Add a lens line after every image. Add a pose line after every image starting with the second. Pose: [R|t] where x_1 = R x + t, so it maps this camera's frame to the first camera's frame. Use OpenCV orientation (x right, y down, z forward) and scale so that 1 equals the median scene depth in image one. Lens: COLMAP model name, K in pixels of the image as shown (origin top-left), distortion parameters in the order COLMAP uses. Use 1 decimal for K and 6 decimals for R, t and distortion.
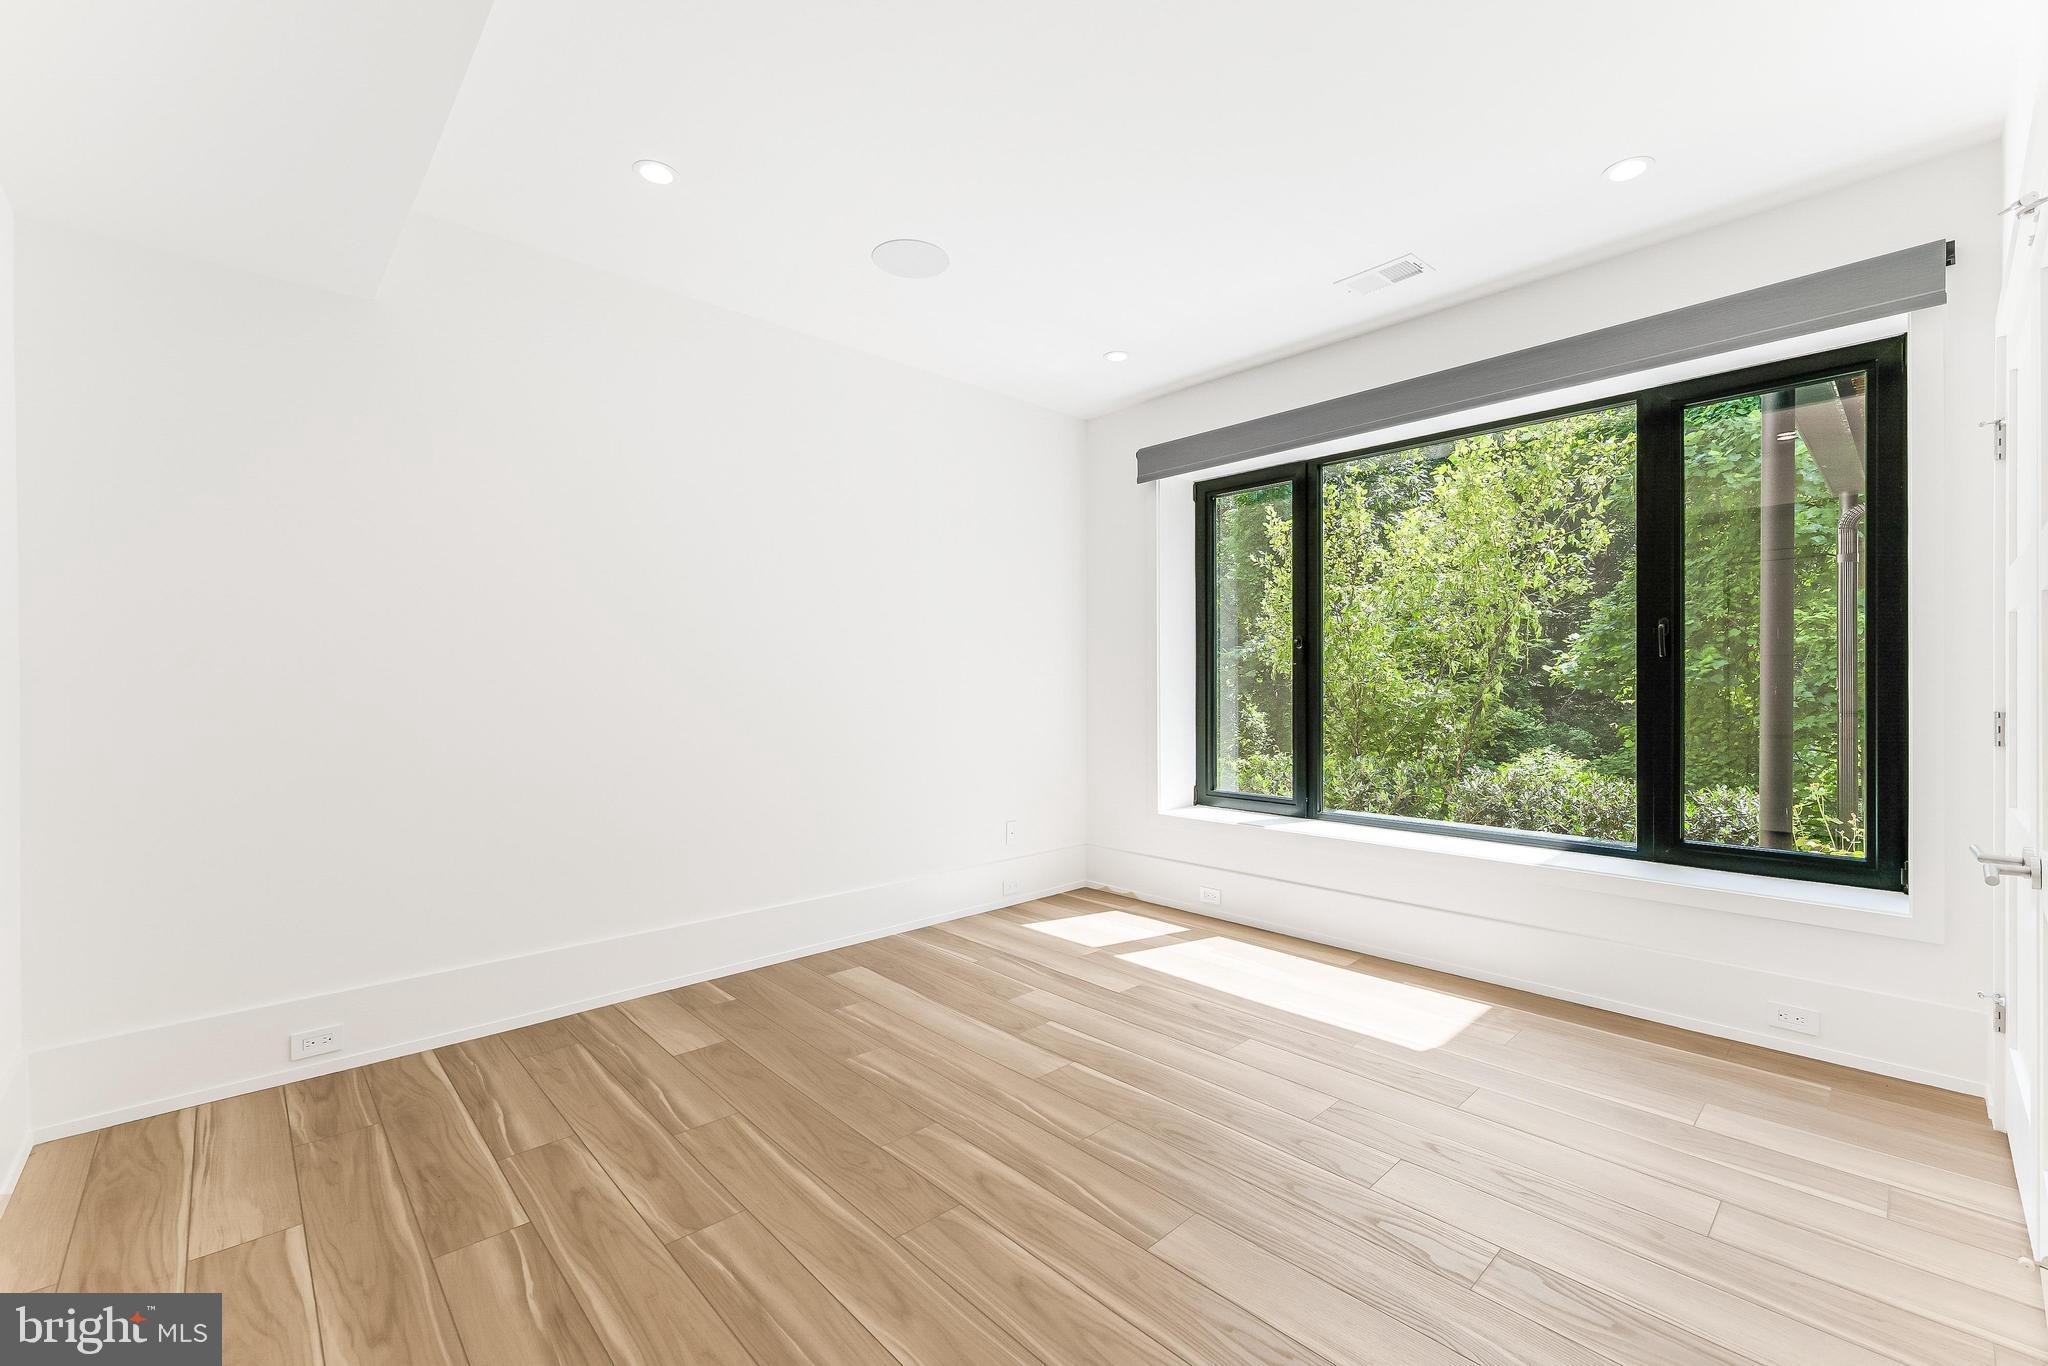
lens RADIAL K [[834.6, 0, 1028.1], [0, 834.6, 671.2], [0, 0, 1]] dist [0.006238, -0.000380]
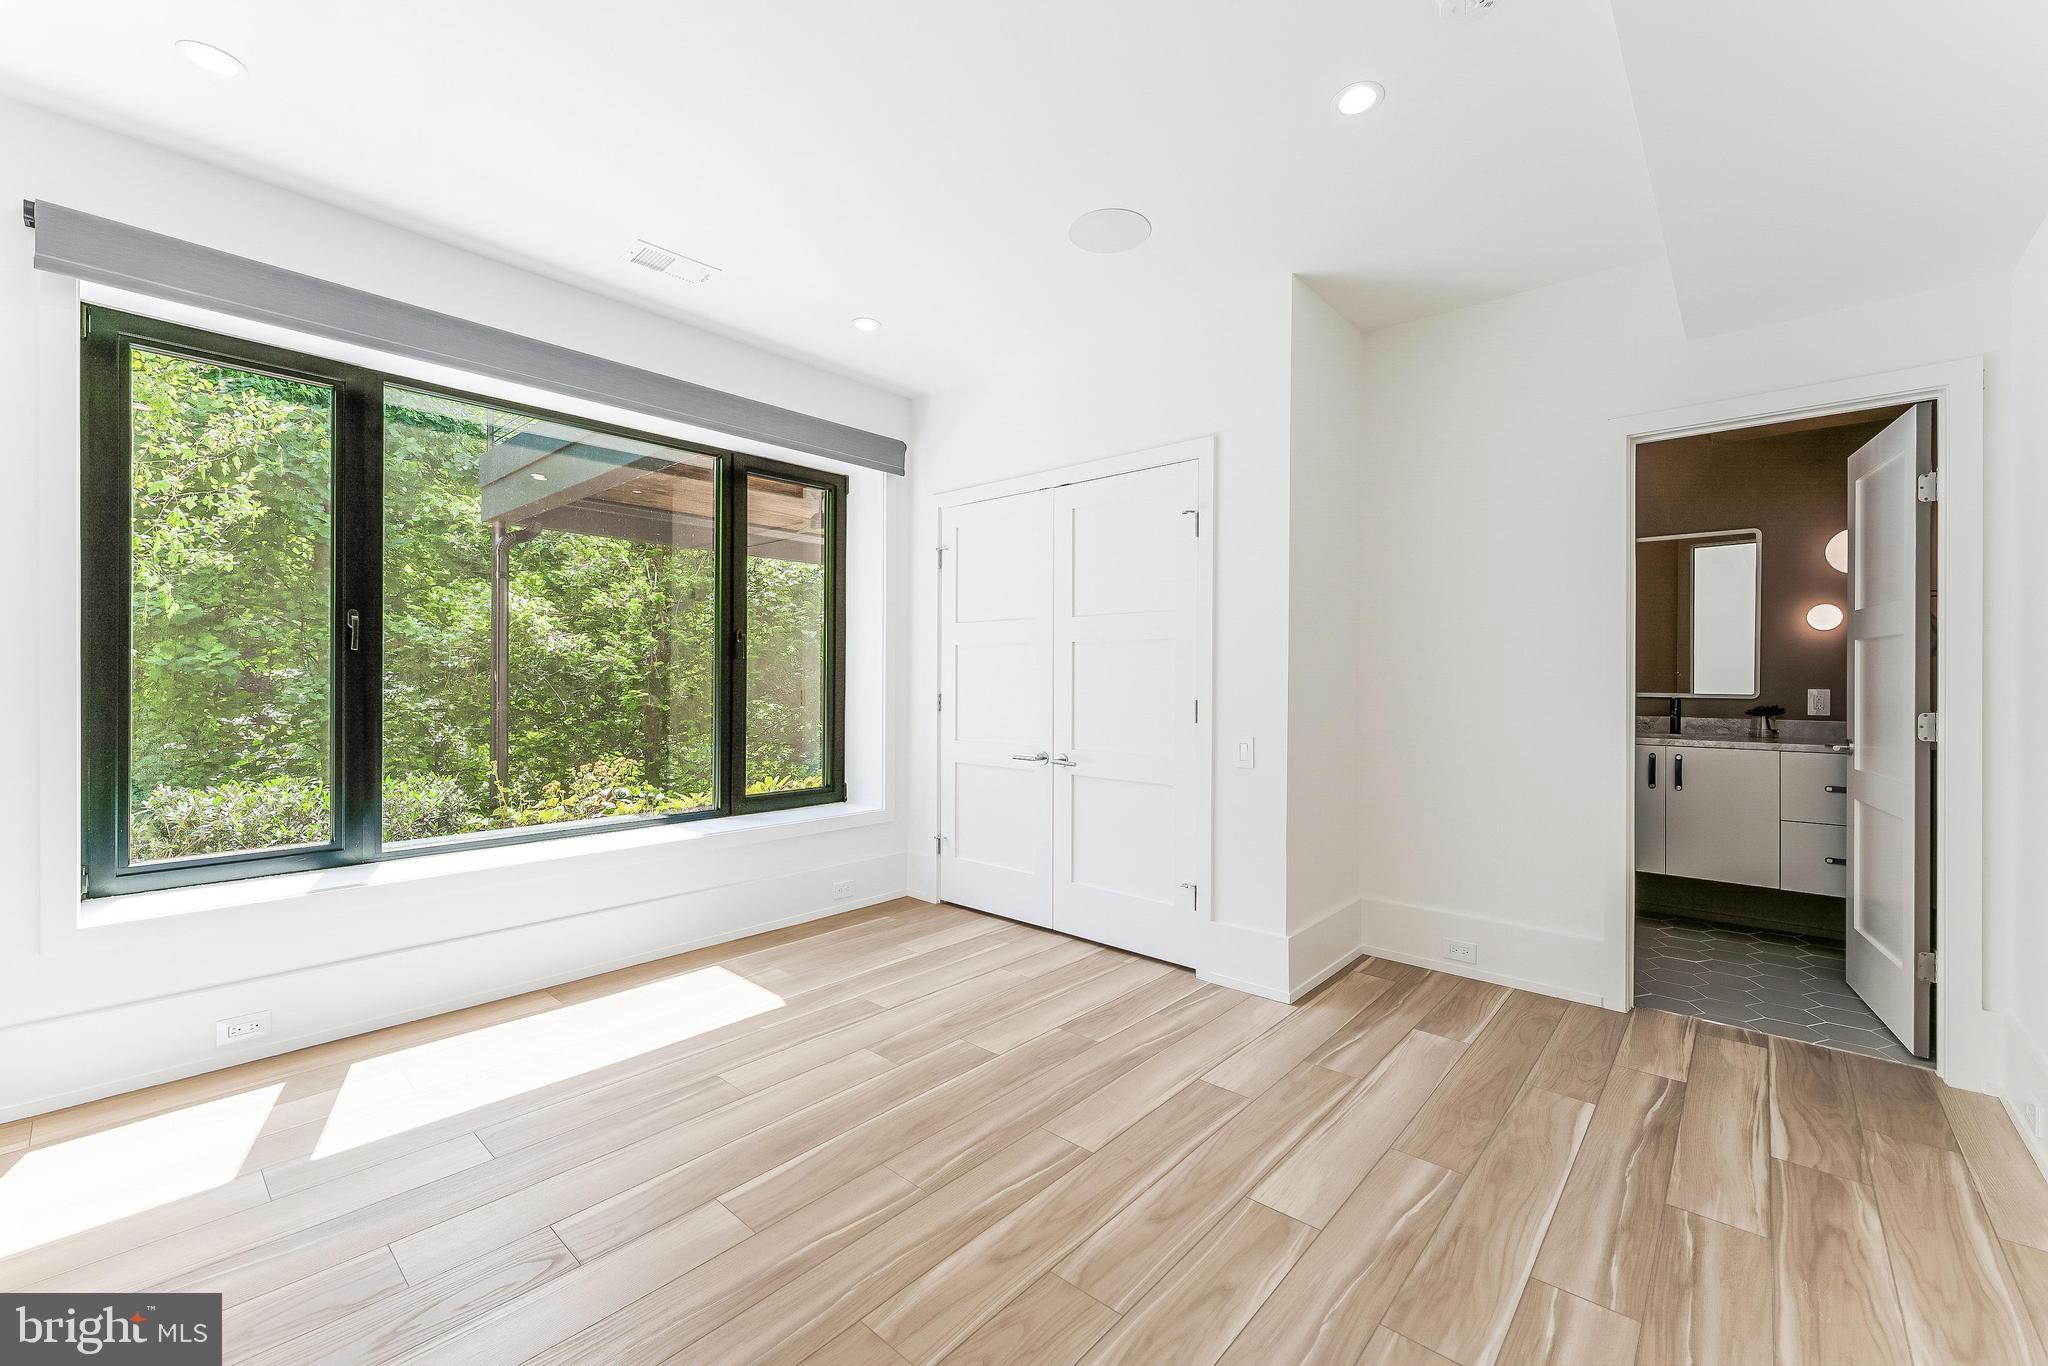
lens RADIAL K [[817.0, 0, 1024.0], [0, 817.0, 683.0], [0, 0, 1]] dist [0.001134, -0.000277]
pose [[-0.070019, -0.004184, 0.997537, -0.632261], [-0.019846, 0.999799, 0.002801, 0.008272], [-0.997348, -0.019601, -0.070088, 0.739546]]
